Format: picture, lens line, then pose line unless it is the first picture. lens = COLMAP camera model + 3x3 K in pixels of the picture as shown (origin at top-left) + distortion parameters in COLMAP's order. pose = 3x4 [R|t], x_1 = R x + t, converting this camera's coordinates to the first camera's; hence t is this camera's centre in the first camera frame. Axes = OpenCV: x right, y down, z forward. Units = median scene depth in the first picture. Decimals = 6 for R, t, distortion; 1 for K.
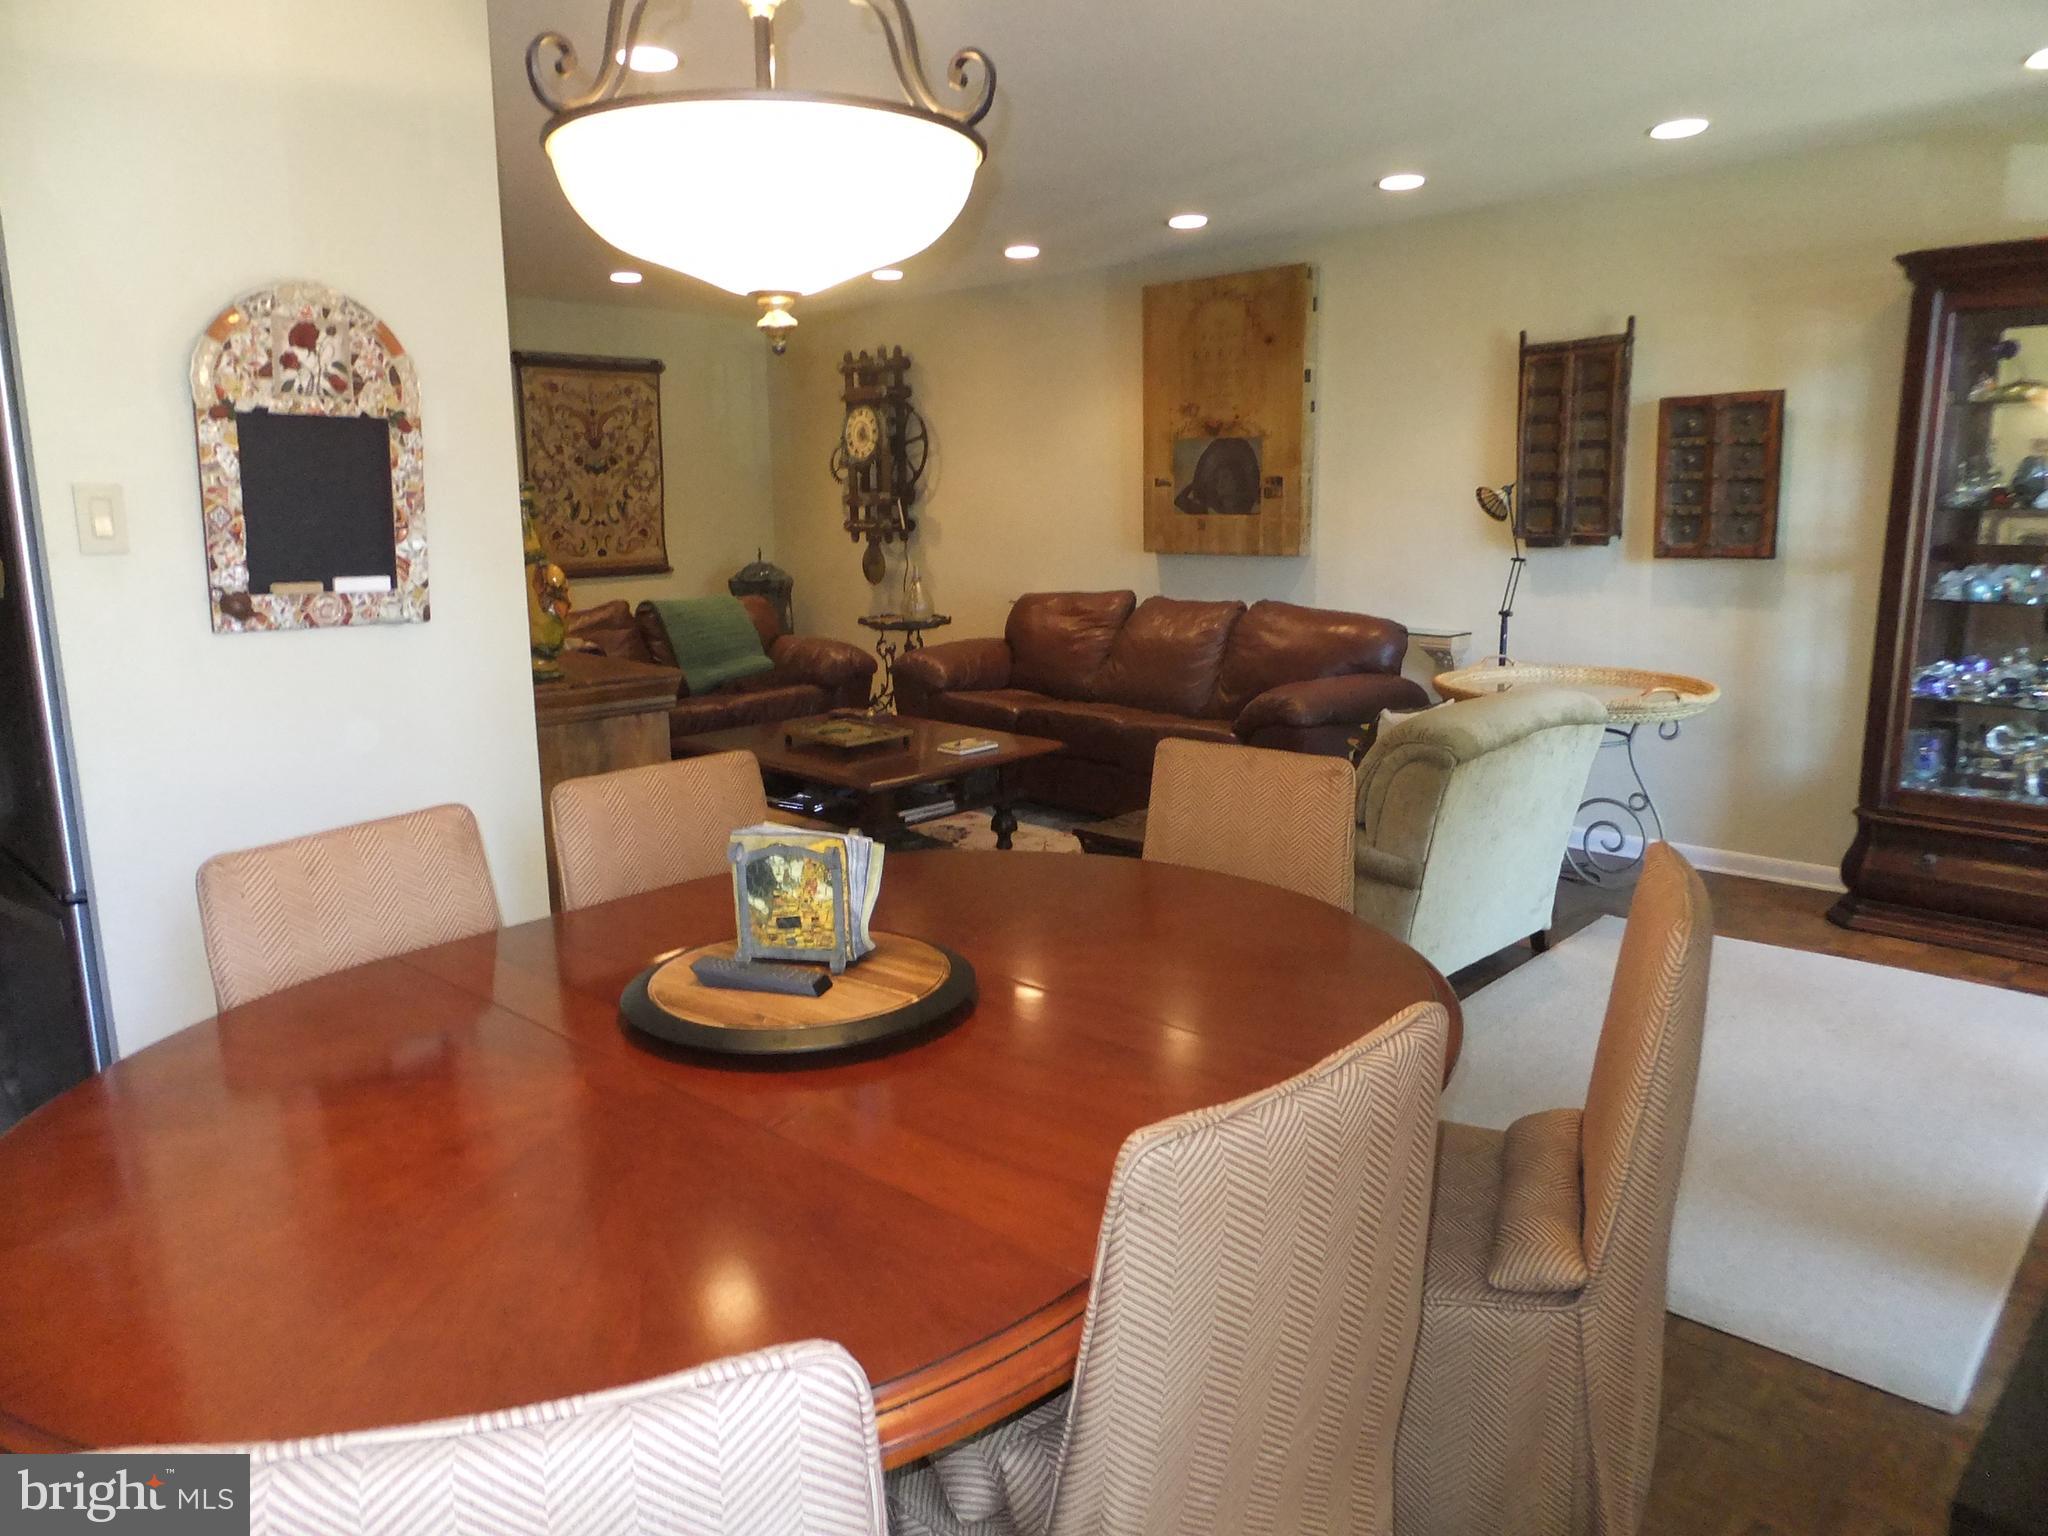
lens RADIAL K [[1355.1, 0, 1007.2], [0, 1355.1, 750.9], [0, 0, 1]] dist [-0.044624, 0.037800]
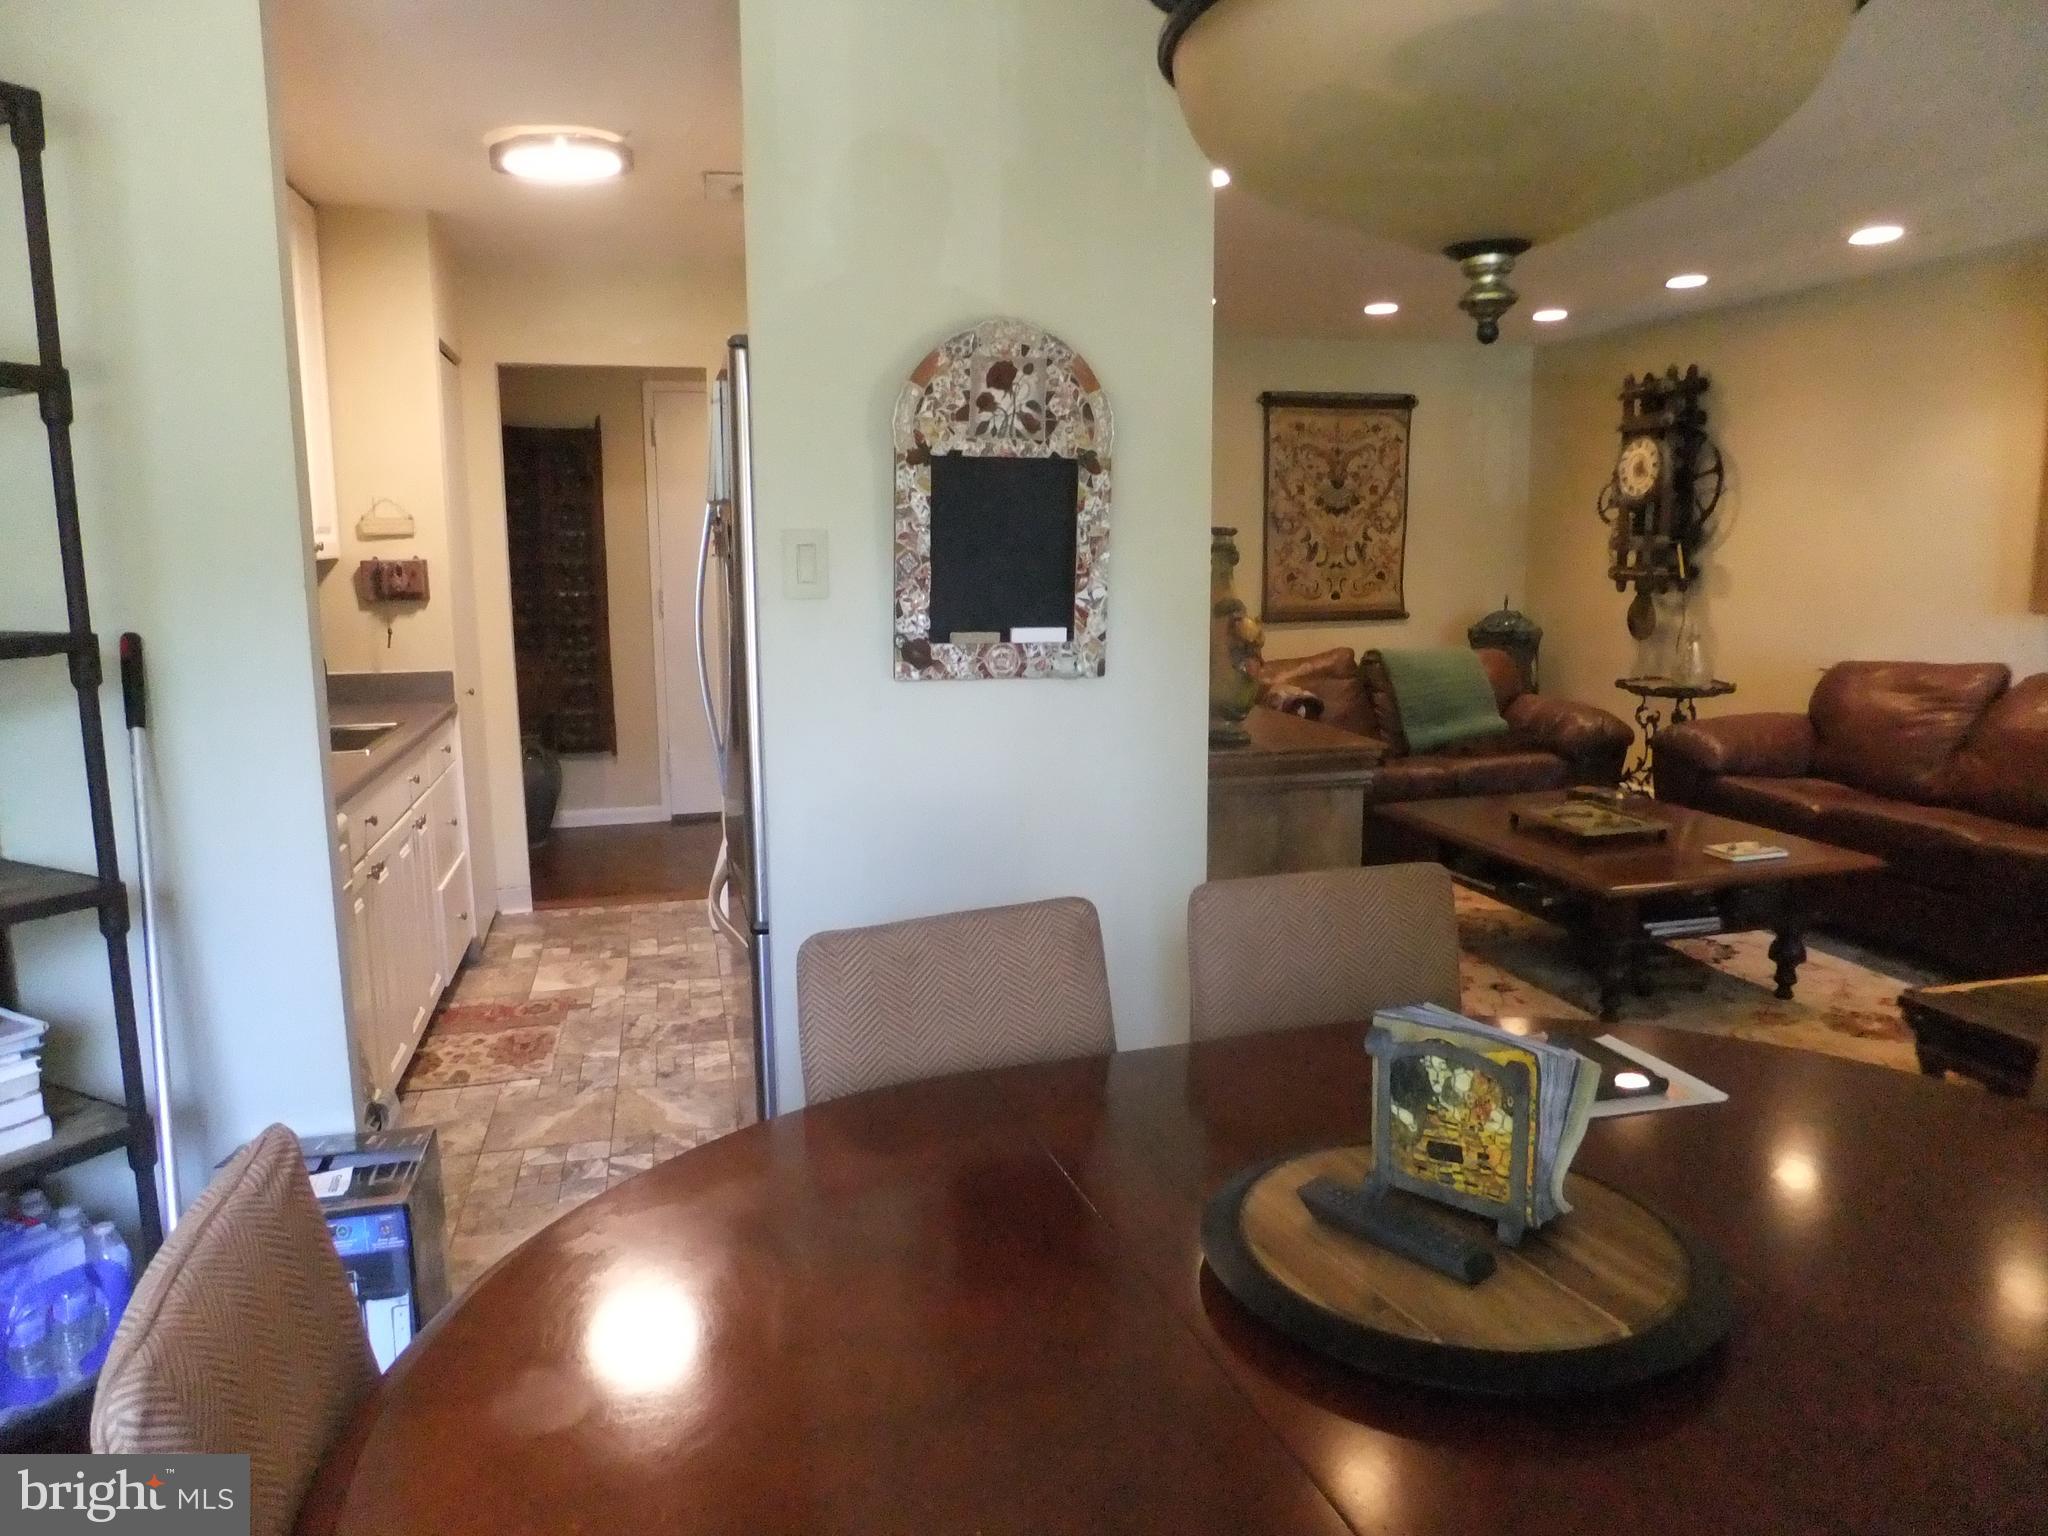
lens RADIAL K [[1355.1, 0, 1007.2], [0, 1355.1, 750.9], [0, 0, 1]] dist [-0.044624, 0.037800]
pose [[0.858164, 0.078902, -0.507277, -0.004812], [-0.093198, 0.995644, -0.002801, -0.016303], [0.504846, 0.049681, 0.861779, 0.073922]]
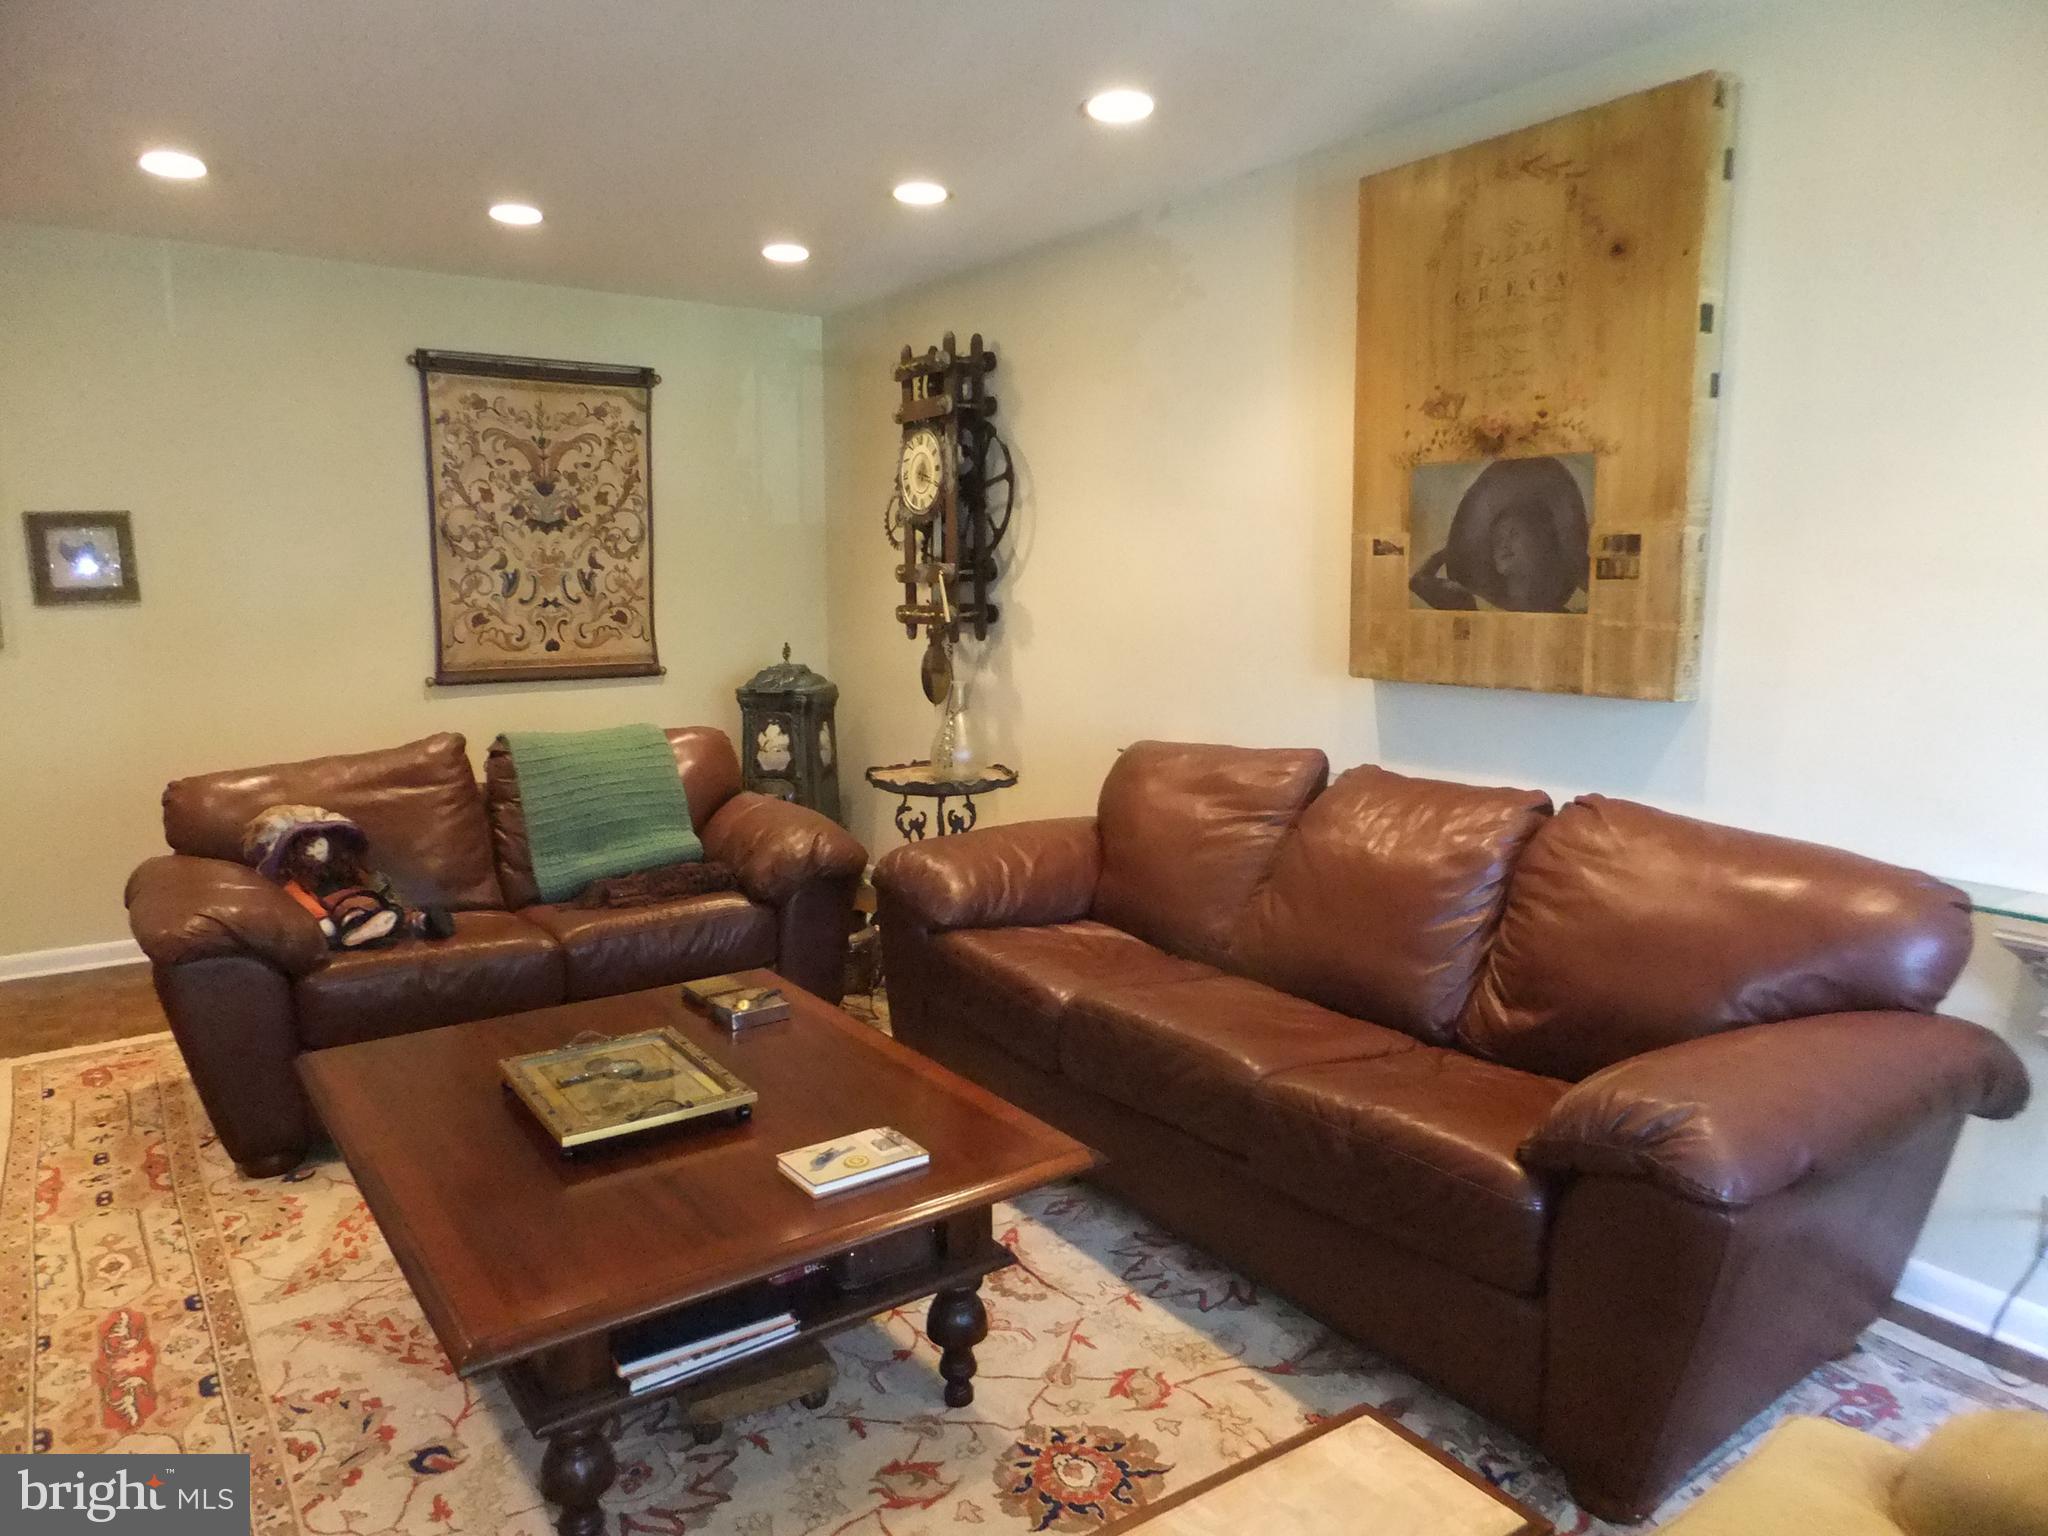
lens RADIAL K [[1376.1, 0, 1014.2], [0, 1376.1, 753.0], [0, 0, 1]] dist [-0.026480, 0.031266]
pose [[0.983344, 0.035078, -0.178335, 0.072918], [-0.045084, 0.997610, -0.052366, -0.087678], [0.176072, 0.059534, 0.982575, 0.472857]]
